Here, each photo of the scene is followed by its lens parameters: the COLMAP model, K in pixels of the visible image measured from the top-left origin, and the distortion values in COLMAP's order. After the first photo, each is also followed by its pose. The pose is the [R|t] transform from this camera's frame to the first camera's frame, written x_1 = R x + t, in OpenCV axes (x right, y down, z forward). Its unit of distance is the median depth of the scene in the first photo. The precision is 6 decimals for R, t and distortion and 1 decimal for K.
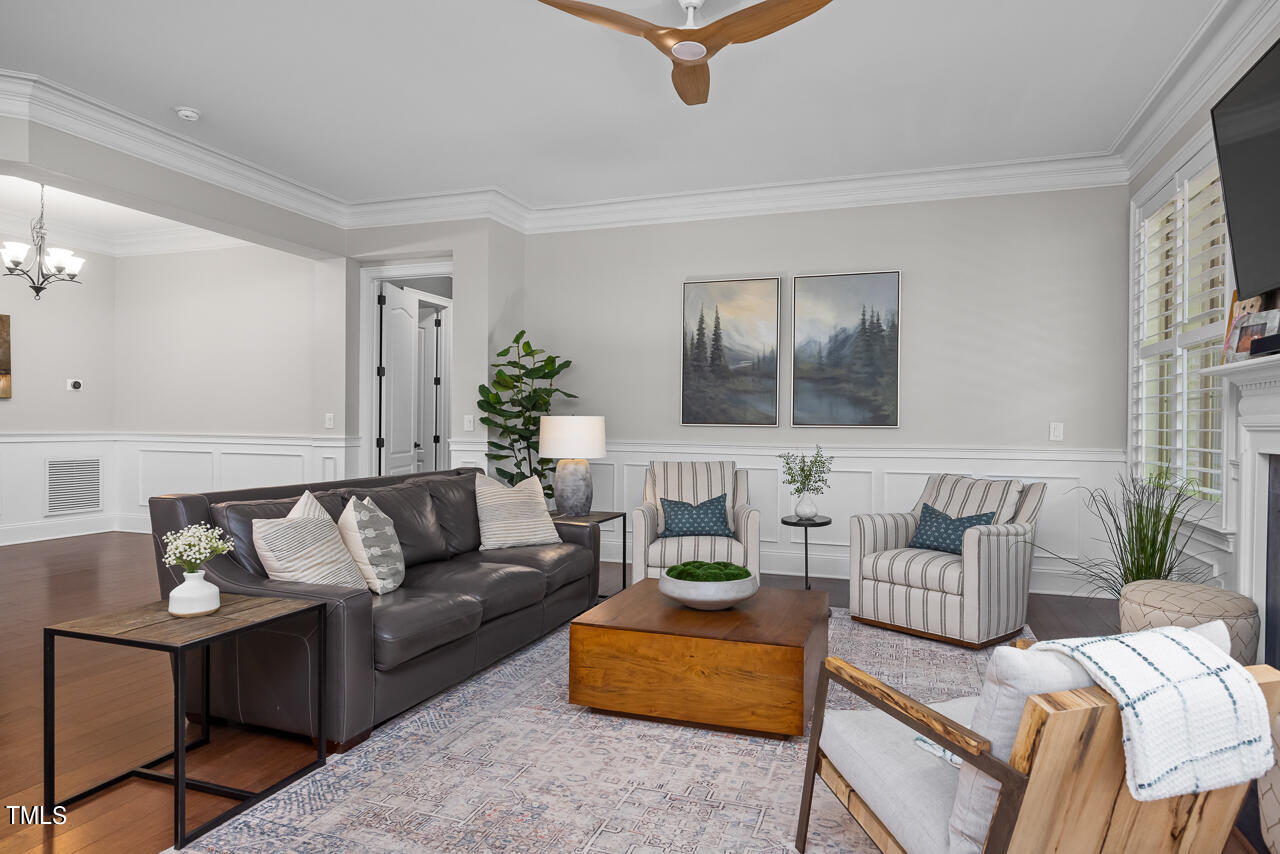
lens RADIAL K [[754.1, 0, 646.5], [0, 754.1, 427.2], [0, 0, 1]] dist [-0.004402, -0.001735]
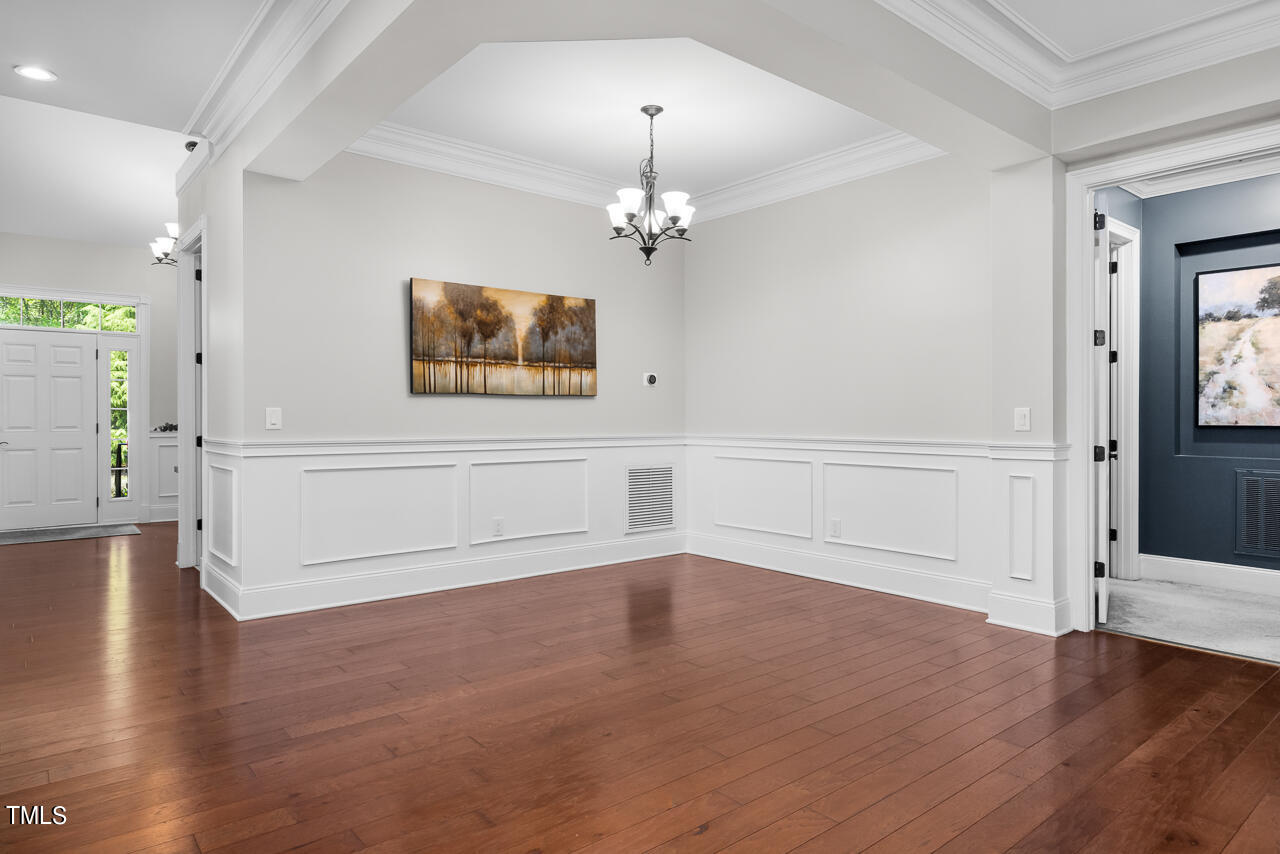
lens RADIAL K [[754.1, 0, 640.9], [0, 754.1, 423.8], [0, 0, 1]] dist [-0.004402, -0.001735]
pose [[0.858778, -0.005673, -0.512316, -0.466319], [0.005488, 0.999983, -0.001873, -0.006228], [0.512318, -0.001203, 0.858795, 0.367533]]
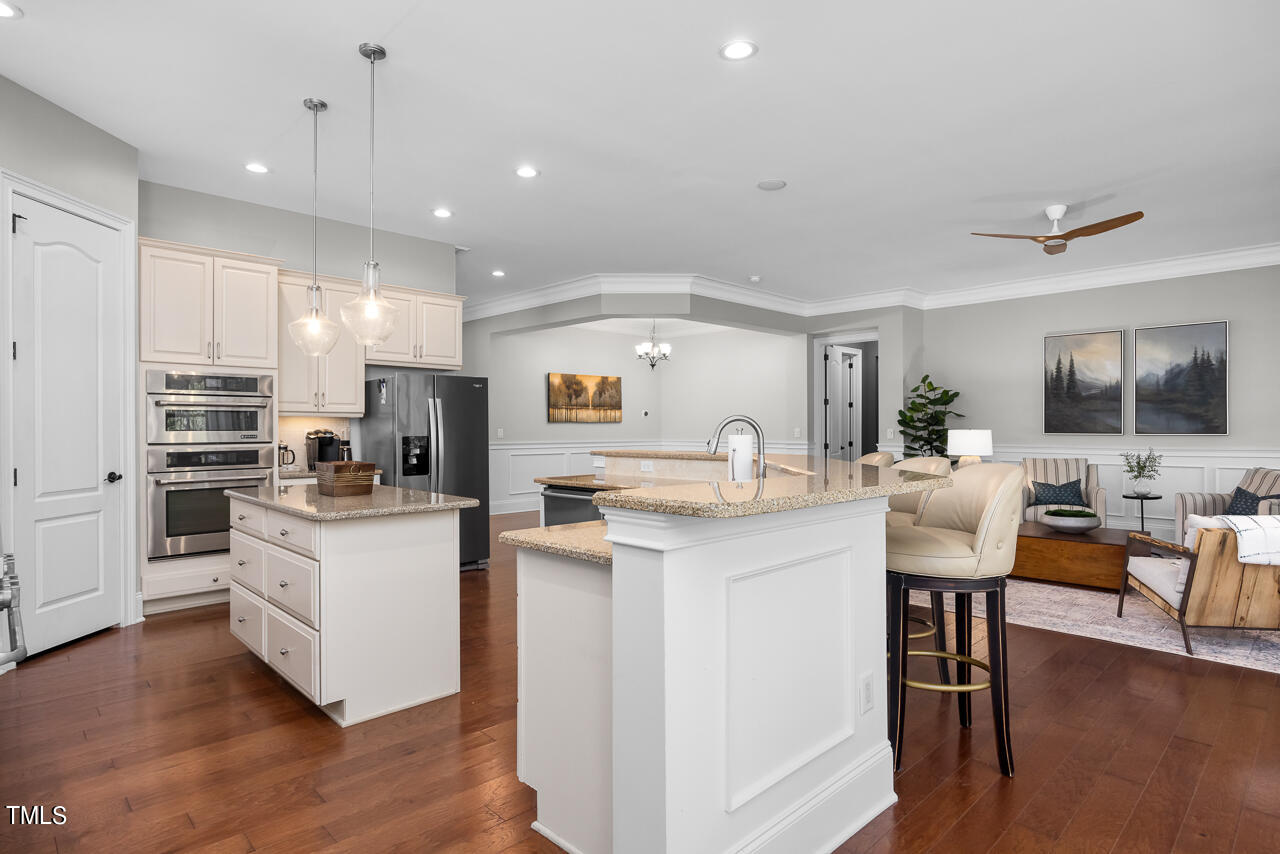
lens RADIAL K [[693.0, 0, 637.6], [0, 693.0, 428.3], [0, 0, 1]] dist [-0.003006, 0.000498]
pose [[0.894503, -0.011471, -0.446914, -0.068558], [0.008745, 0.999928, -0.008162, -0.011603], [0.446976, 0.003392, 0.894540, -0.649243]]
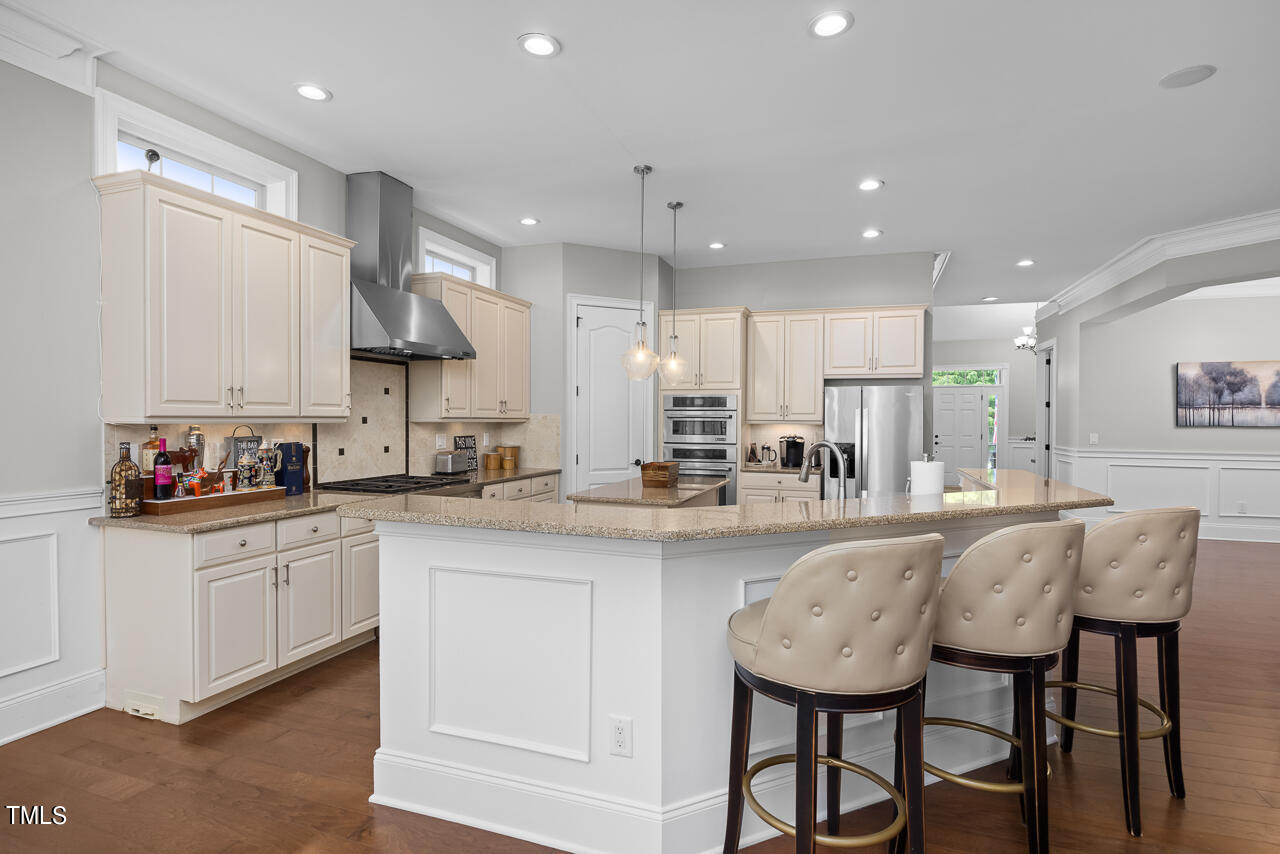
lens RADIAL K [[646.7, 0, 636.5], [0, 646.7, 424.4], [0, 0, 1]] dist [-0.005972, -0.000840]
pose [[-0.005075, 0.000407, -0.999987, 0.265122], [-0.009496, 0.999955, 0.000456, -0.040925], [0.999942, 0.009498, -0.005071, -0.183415]]
